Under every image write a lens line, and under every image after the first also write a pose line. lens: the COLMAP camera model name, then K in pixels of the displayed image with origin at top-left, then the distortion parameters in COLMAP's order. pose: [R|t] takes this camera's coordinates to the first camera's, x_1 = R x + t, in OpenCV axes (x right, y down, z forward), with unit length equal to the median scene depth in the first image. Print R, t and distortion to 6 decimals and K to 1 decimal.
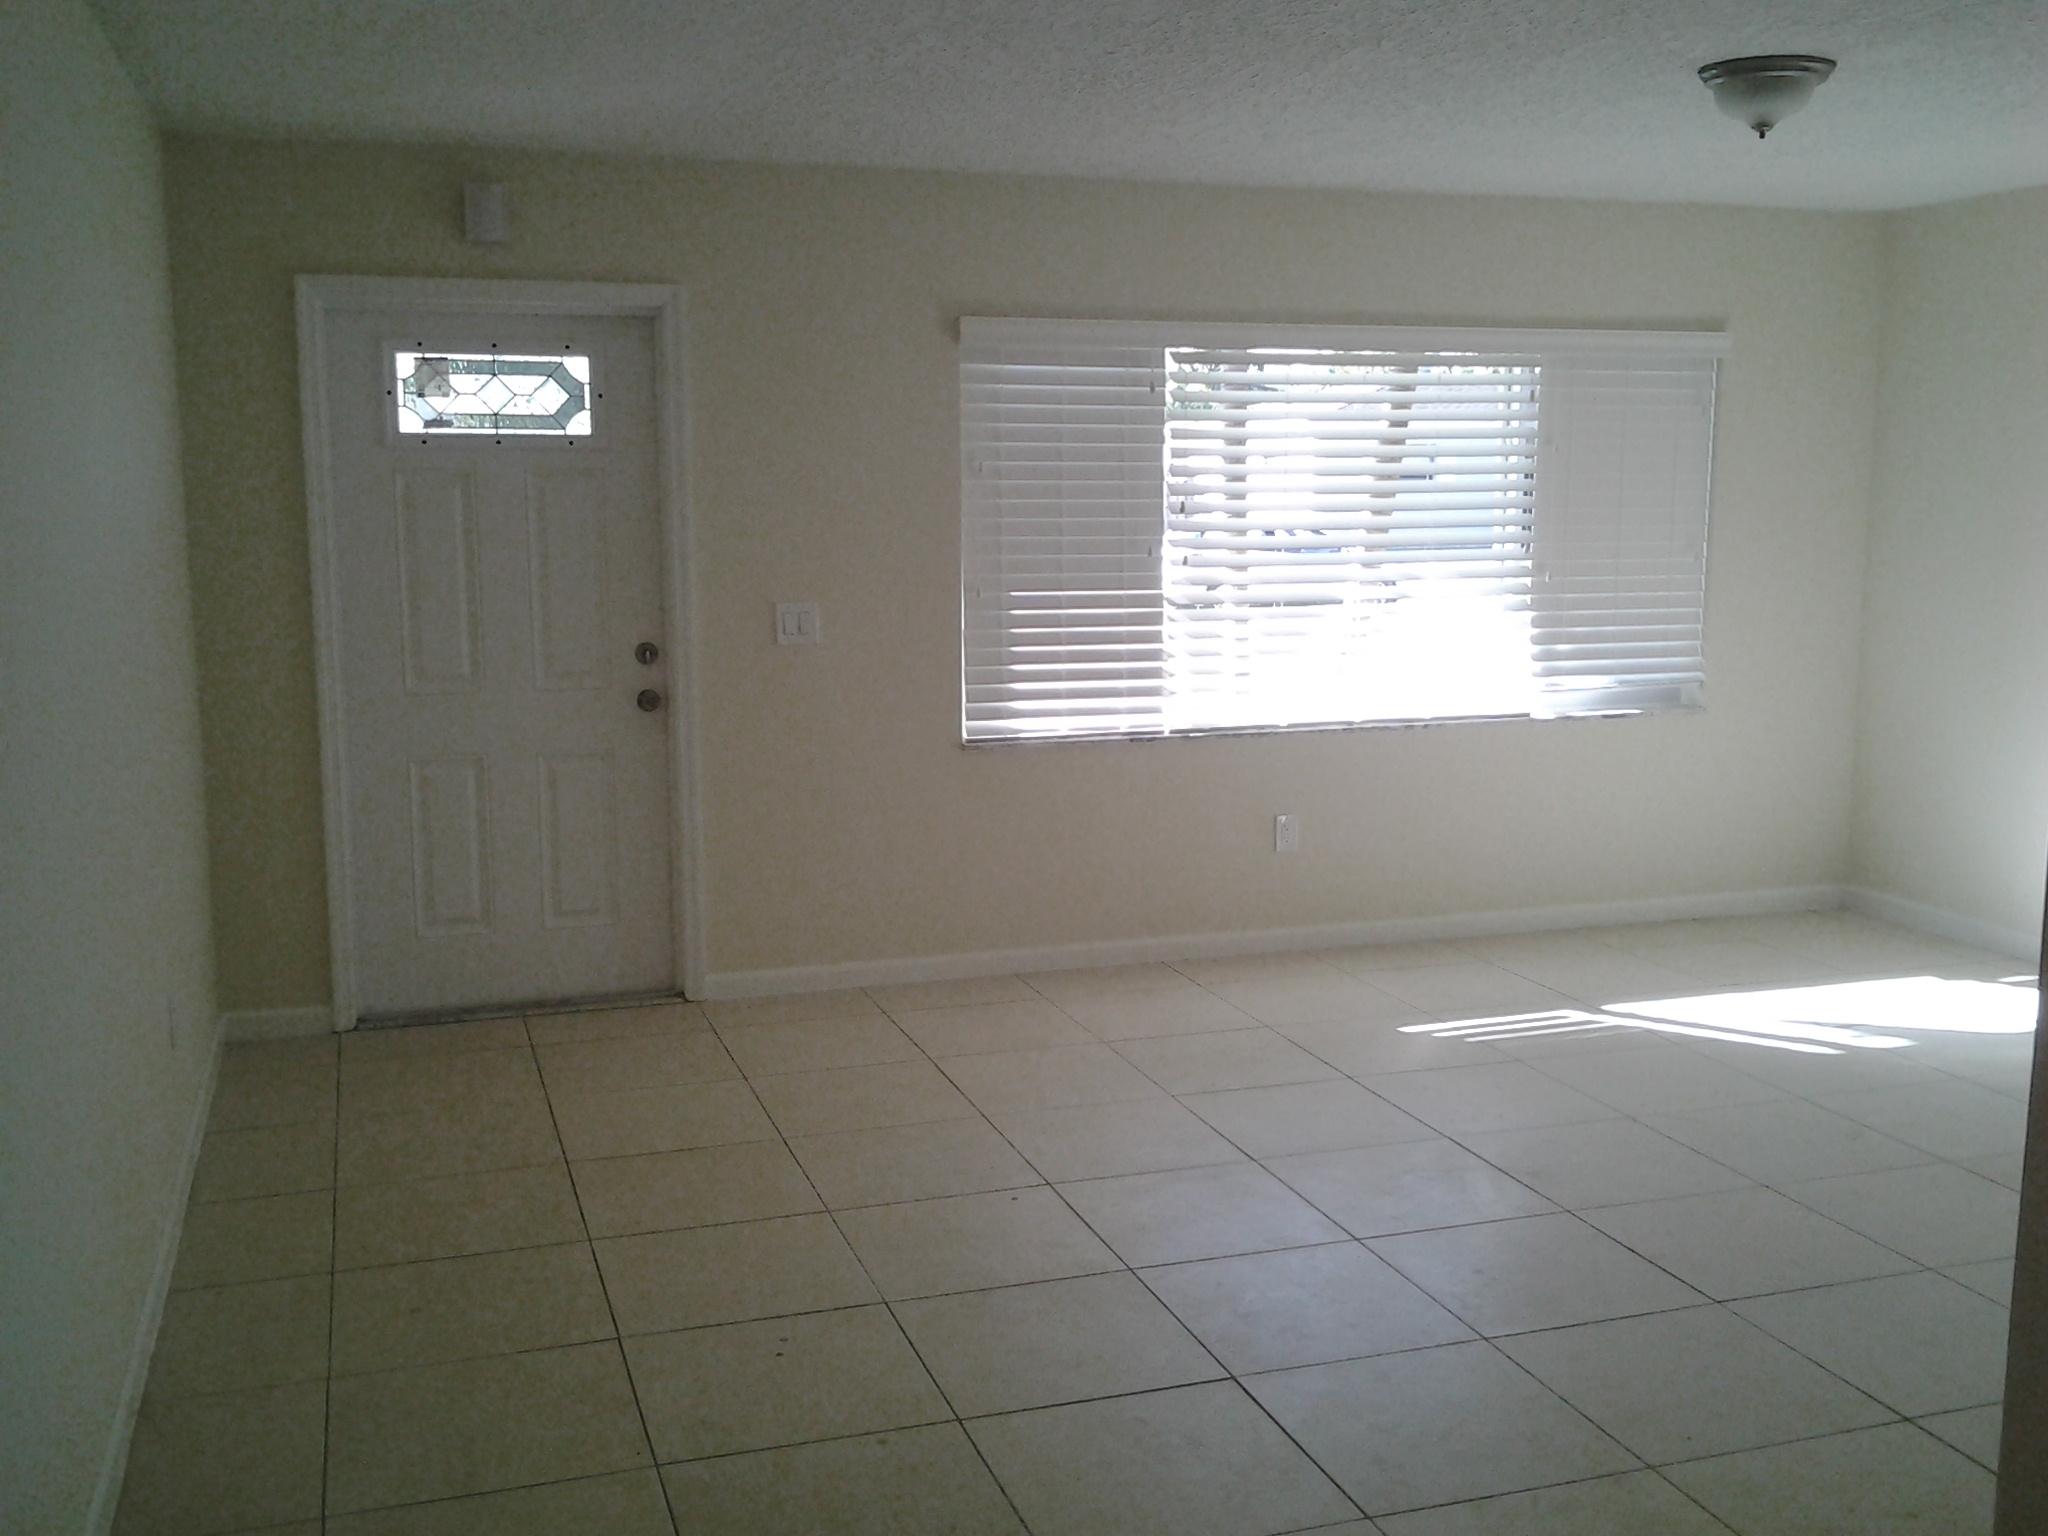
lens RADIAL K [[1986.9, 0, 1003.2], [0, 1986.9, 770.9], [0, 0, 1]] dist [0.101911, -0.255701]
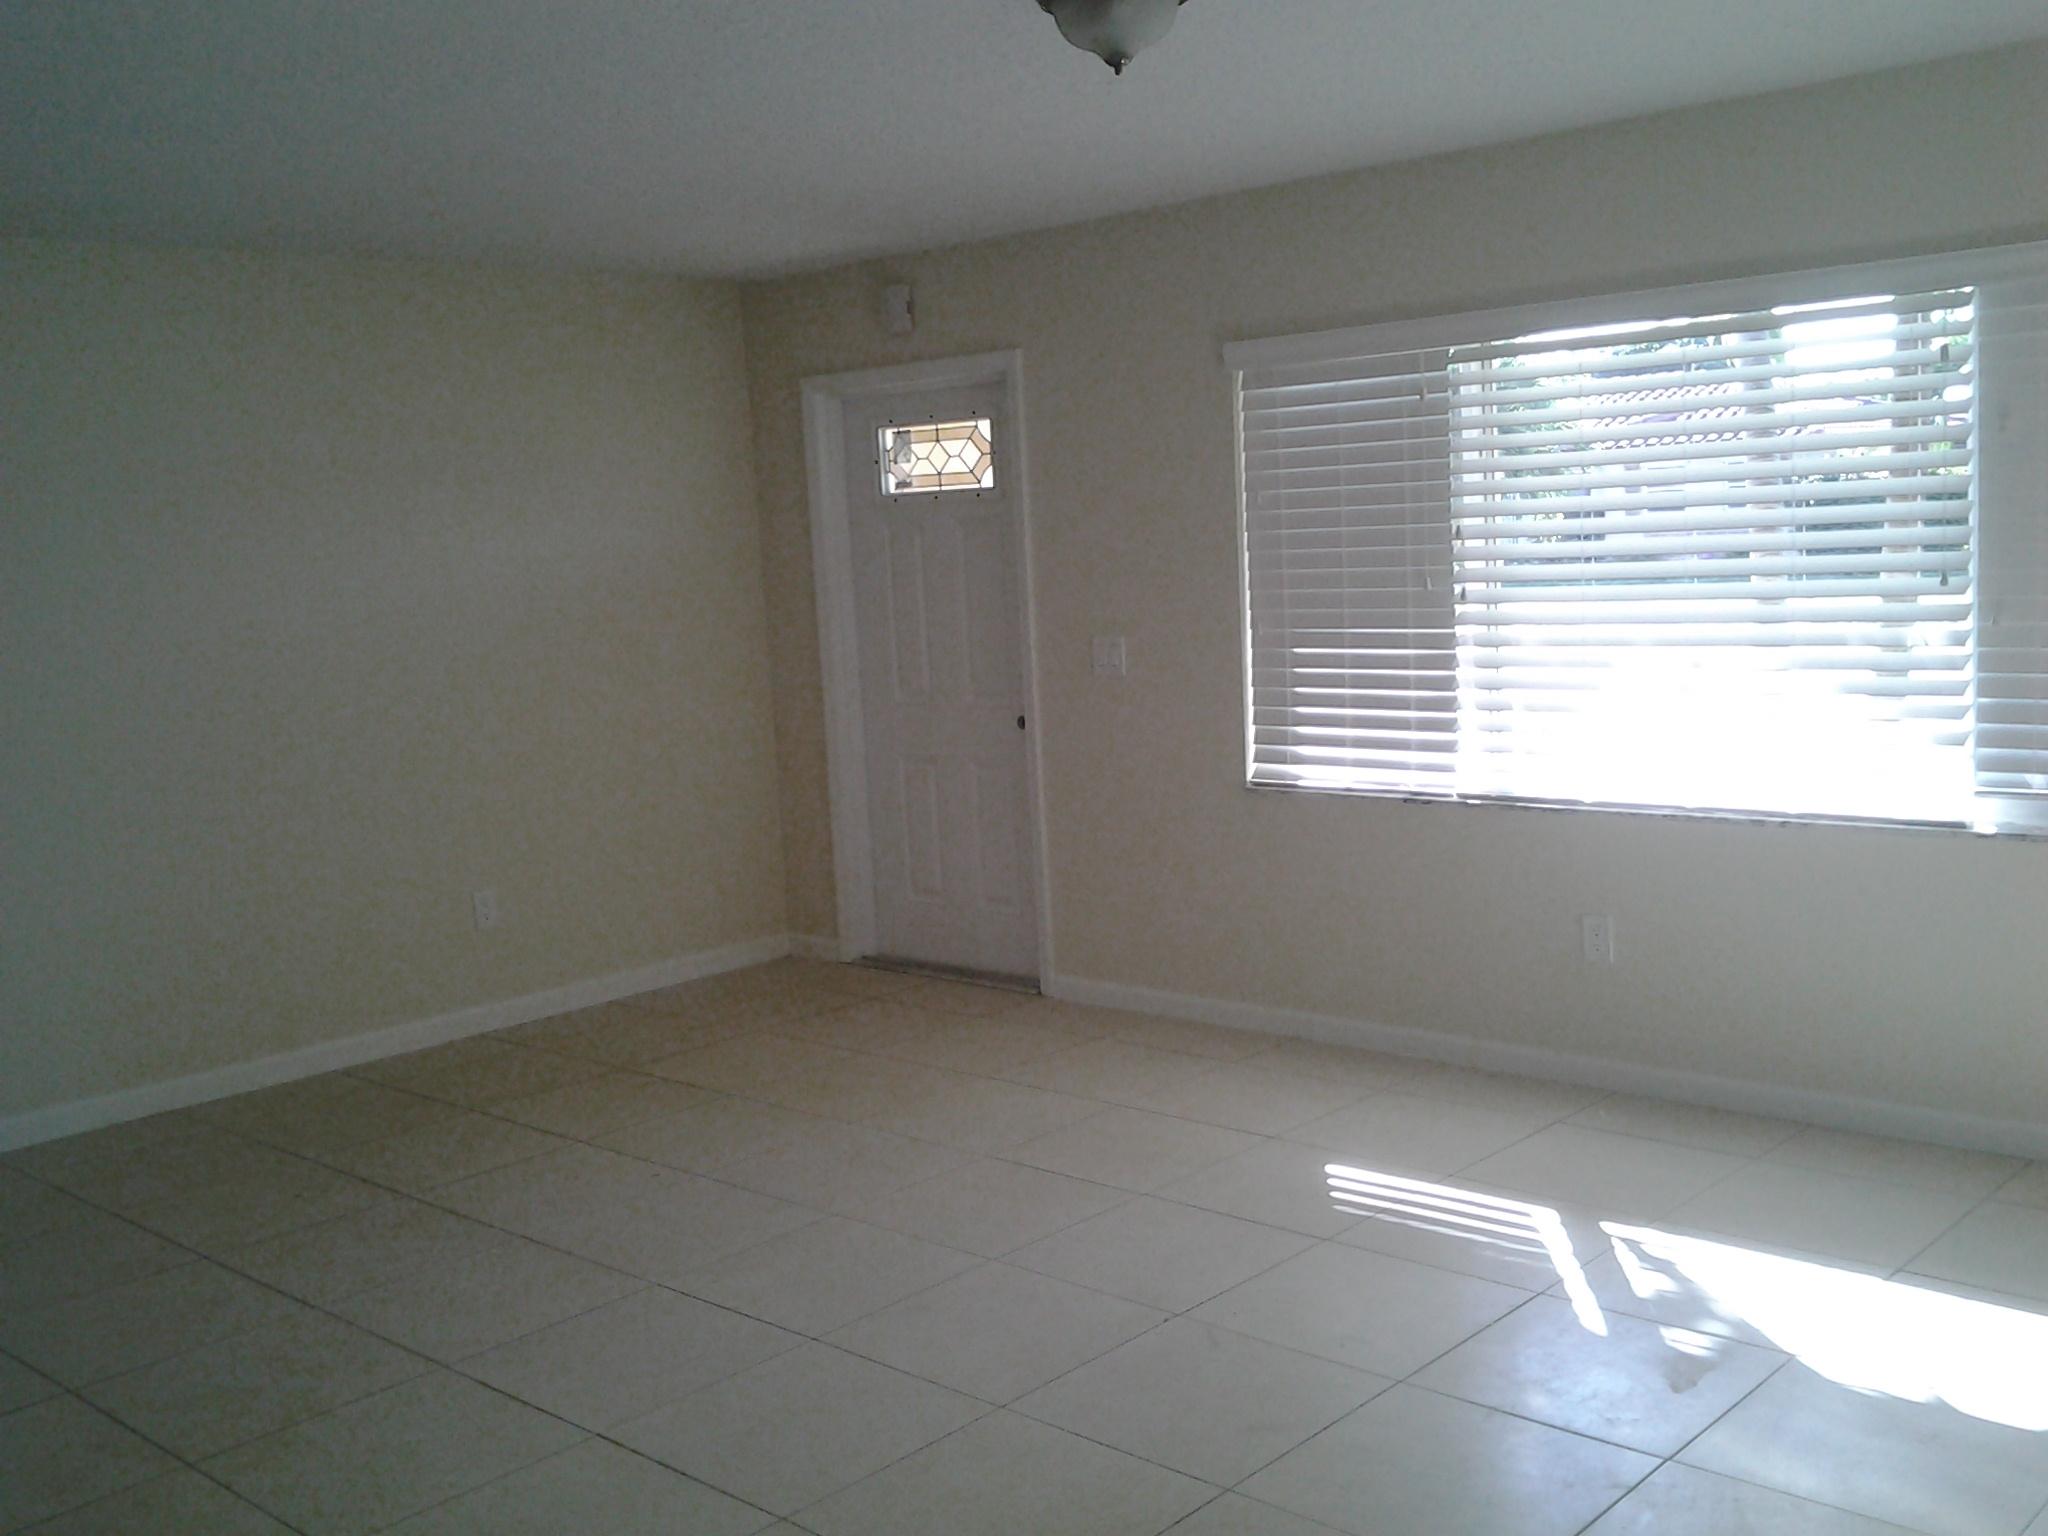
lens RADIAL K [[1986.9, 0, 1003.2], [0, 1986.9, 770.9], [0, 0, 1]] dist [0.101911, -0.255701]
pose [[0.480334, 0.086393, -0.872820, 0.755316], [-0.069260, 0.995766, 0.060447, -0.070310], [0.874347, 0.031417, 0.484284, 0.429013]]
